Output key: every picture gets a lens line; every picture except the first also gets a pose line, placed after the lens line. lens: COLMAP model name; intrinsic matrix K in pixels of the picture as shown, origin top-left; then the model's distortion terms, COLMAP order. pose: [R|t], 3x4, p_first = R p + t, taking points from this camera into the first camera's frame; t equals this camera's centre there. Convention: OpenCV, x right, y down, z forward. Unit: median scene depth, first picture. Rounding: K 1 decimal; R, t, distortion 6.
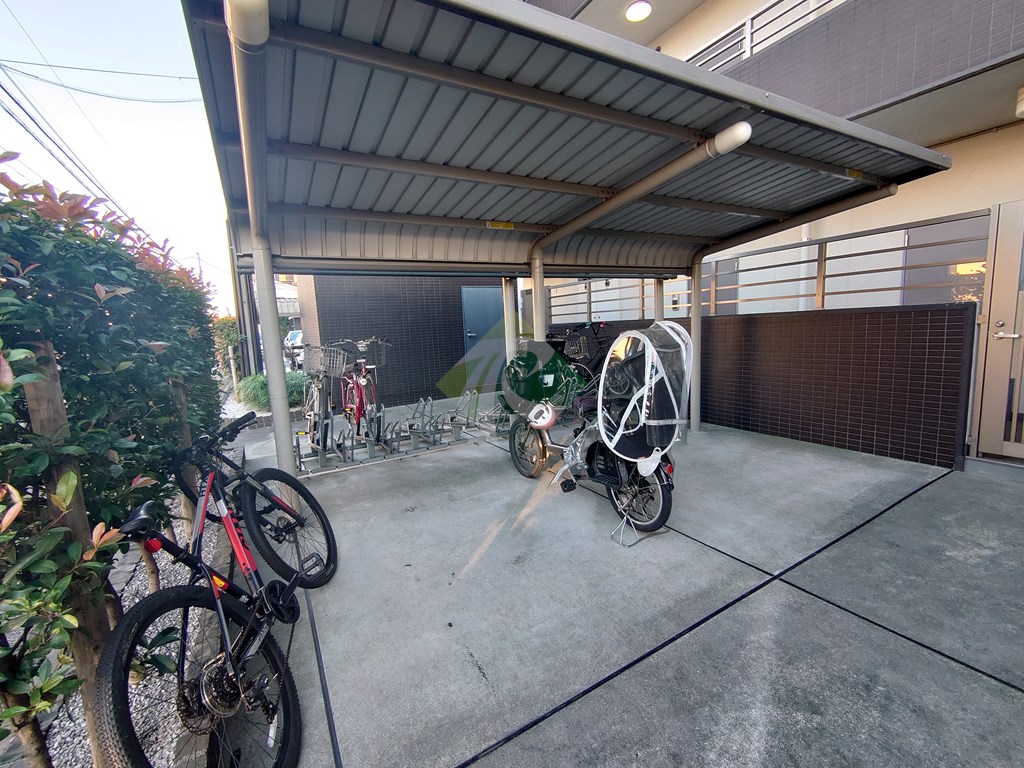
lens RADIAL K [[441.5, 0, 511.0], [0, 441.5, 381.9], [0, 0, 1]] dist [0.000858, -0.000126]
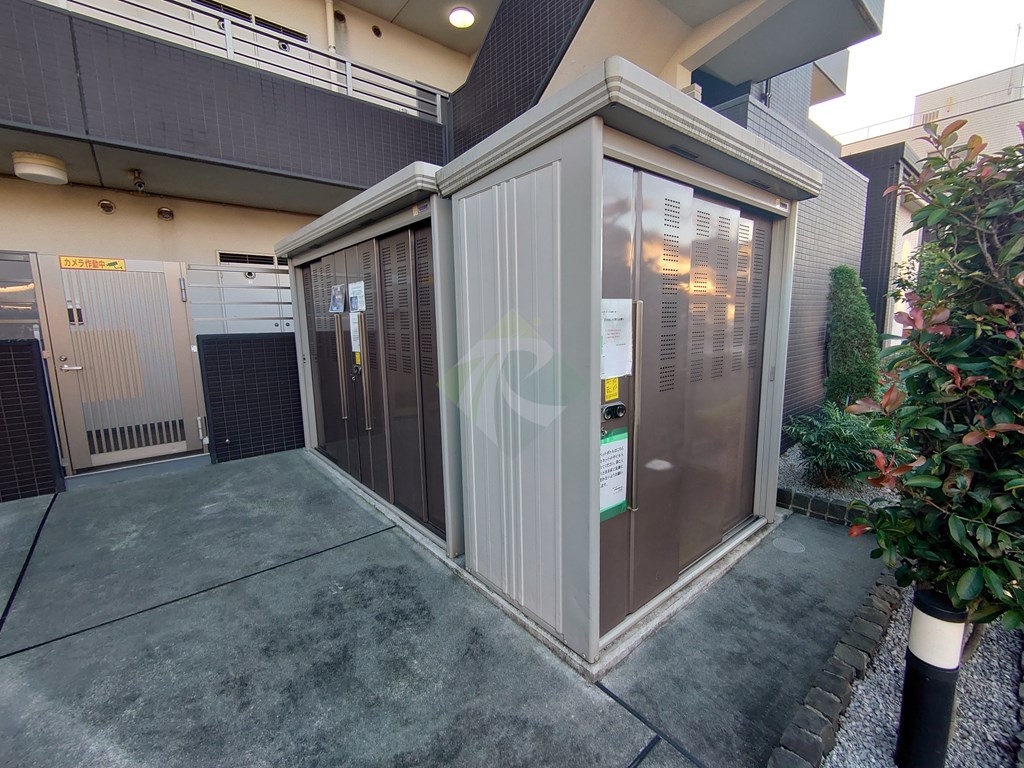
lens RADIAL K [[441.5, 0, 512.0], [0, 441.5, 384.8], [0, 0, 1]] dist [0.000858, -0.000126]
pose [[-0.163602, -0.087847, 0.982607, -0.323478], [0.151867, 0.981912, 0.113070, -0.020094], [-0.974767, 0.167725, -0.147302, 0.048737]]
